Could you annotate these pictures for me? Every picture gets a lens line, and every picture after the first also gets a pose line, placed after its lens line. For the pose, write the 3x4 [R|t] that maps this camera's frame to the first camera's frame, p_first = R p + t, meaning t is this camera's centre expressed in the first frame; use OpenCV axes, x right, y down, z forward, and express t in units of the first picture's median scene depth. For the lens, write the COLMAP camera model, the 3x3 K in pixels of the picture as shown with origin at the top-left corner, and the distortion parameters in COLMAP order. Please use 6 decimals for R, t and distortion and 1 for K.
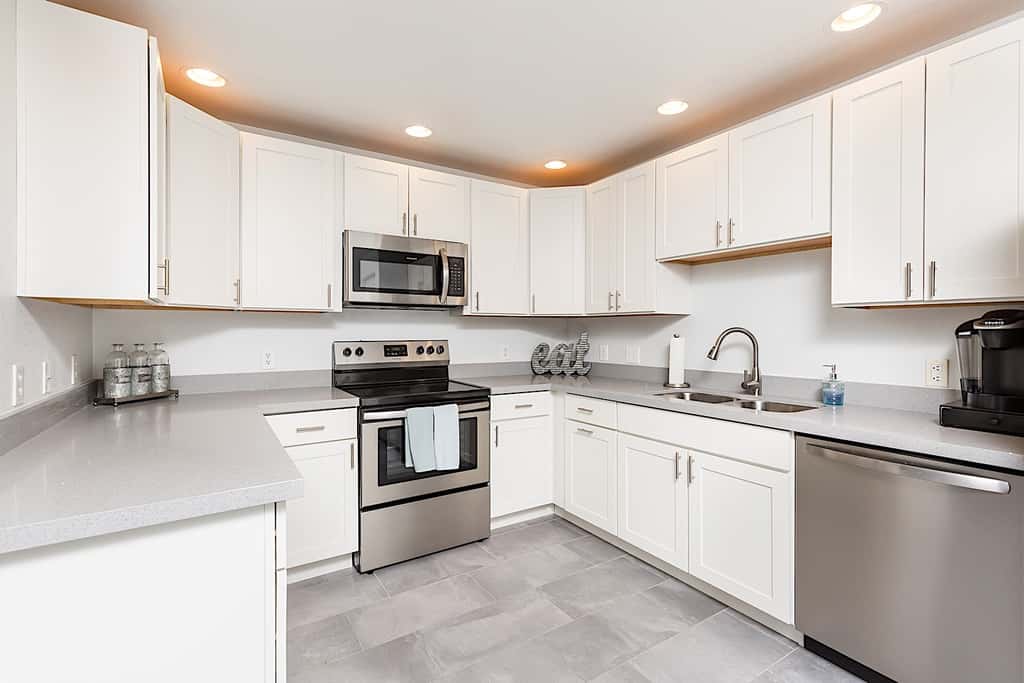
lens RADIAL K [[476.5, 0, 461.6], [0, 476.5, 332.6], [0, 0, 1]] dist [0.014962, -0.005587]
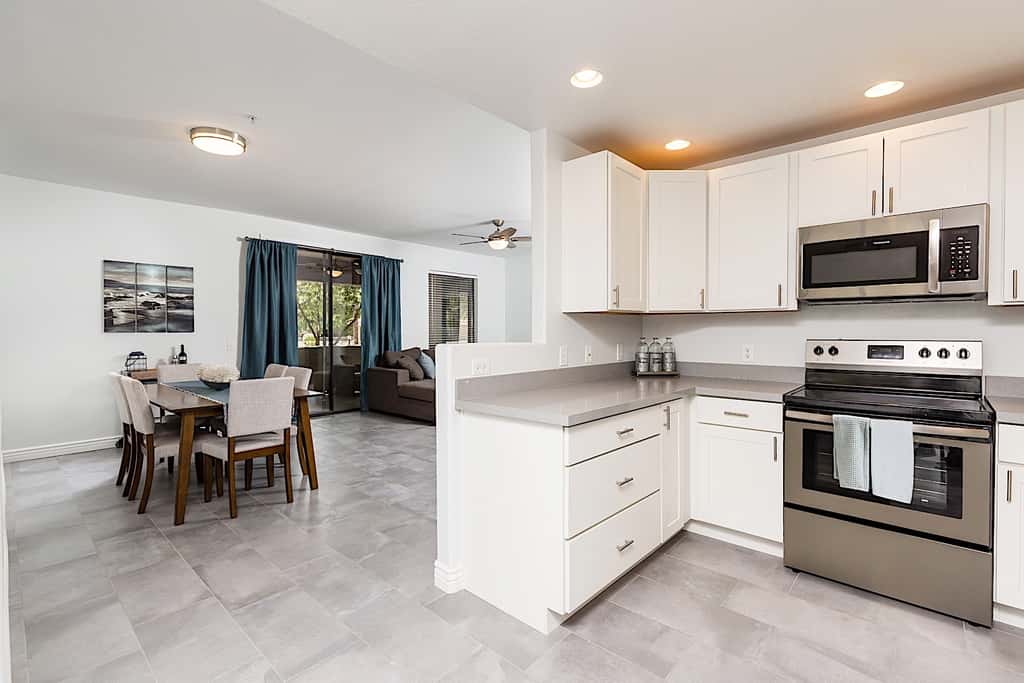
lens RADIAL K [[476.5, 0, 533.3], [0, 476.5, 338.1], [0, 0, 1]] dist [0.014962, -0.005587]
pose [[0.284508, 0.017326, -0.958517, 0.561161], [0.002285, 0.999822, 0.018750, -0.004287], [0.958671, -0.007525, 0.284417, 0.178446]]
